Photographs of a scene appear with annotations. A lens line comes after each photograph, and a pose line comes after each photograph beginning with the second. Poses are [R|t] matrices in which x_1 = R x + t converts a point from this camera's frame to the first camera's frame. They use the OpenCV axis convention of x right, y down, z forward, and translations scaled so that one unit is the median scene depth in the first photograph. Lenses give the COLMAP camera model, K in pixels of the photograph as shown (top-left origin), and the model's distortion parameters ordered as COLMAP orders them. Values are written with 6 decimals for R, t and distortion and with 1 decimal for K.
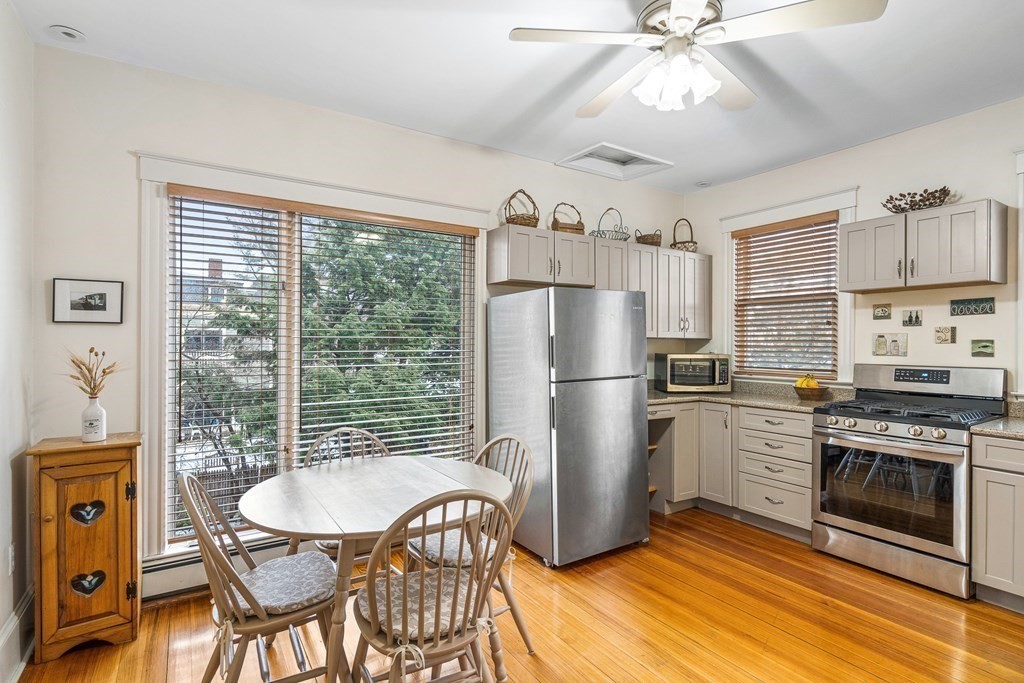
lens RADIAL K [[497.2, 0, 511.6], [0, 497.2, 342.9], [0, 0, 1]] dist [0.004269, 0.001403]
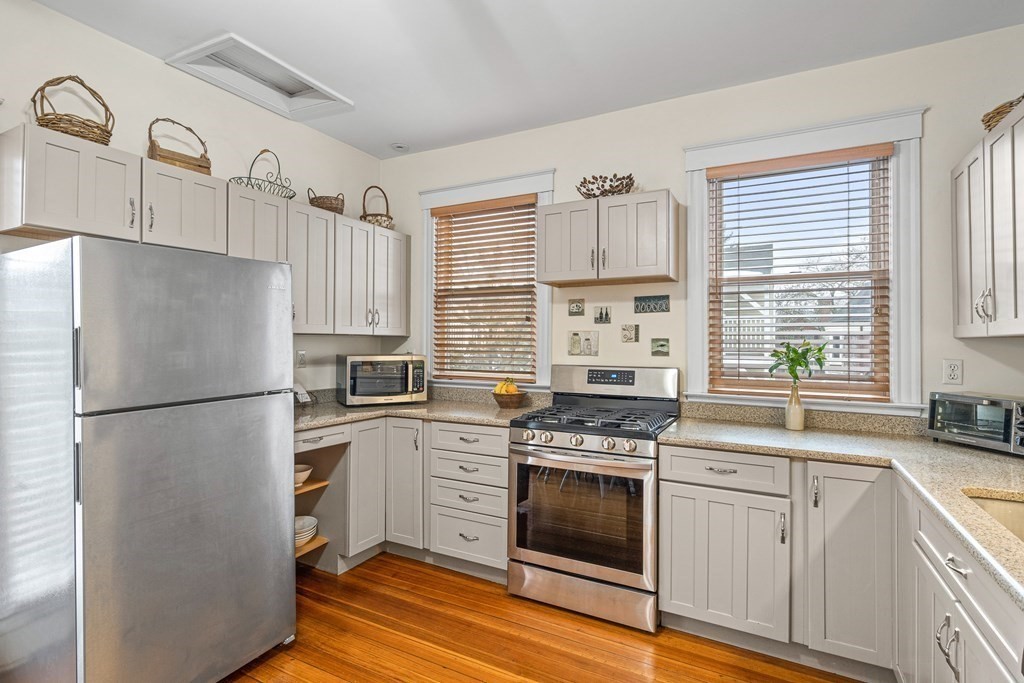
lens RADIAL K [[497.2, 0, 507.7], [0, 497.2, 332.2], [0, 0, 1]] dist [0.004269, 0.001403]
pose [[0.874568, 0.009825, 0.484803, 0.197183], [-0.001882, 0.999856, -0.016867, -0.001305], [-0.484899, 0.013838, 0.874461, 0.273158]]
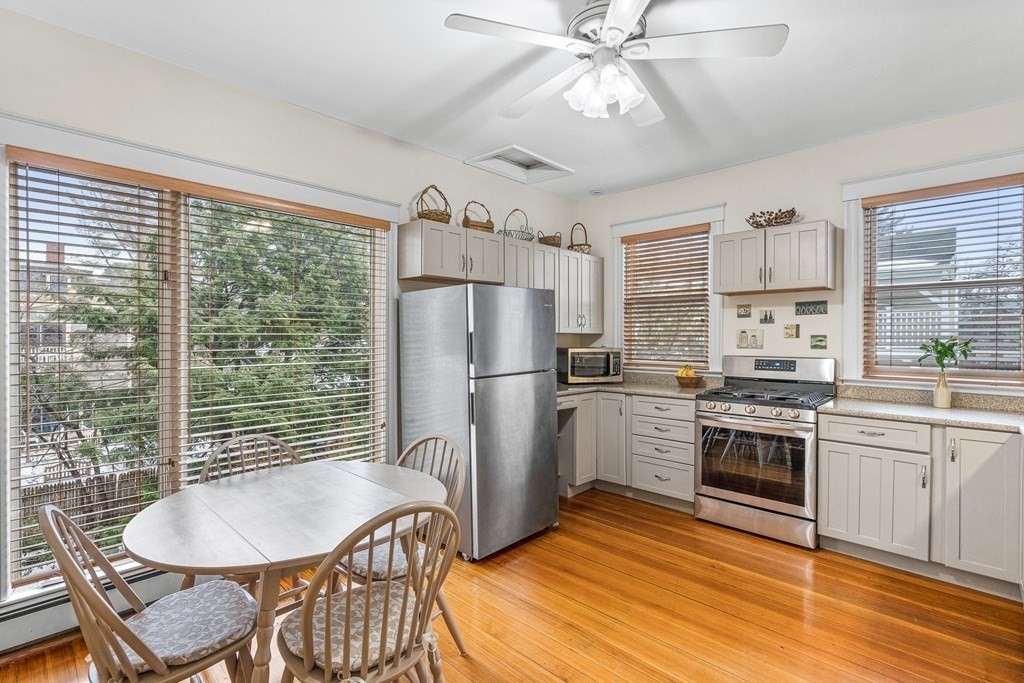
lens RADIAL K [[470.8, 0, 510.0], [0, 470.8, 339.2], [0, 0, 1]] dist [-0.006298, 0.003724]
pose [[0.972859, -0.004682, 0.231350, -0.054842], [0.003299, 0.999974, 0.006363, -0.005451], [-0.231374, -0.005427, 0.972850, 0.049527]]
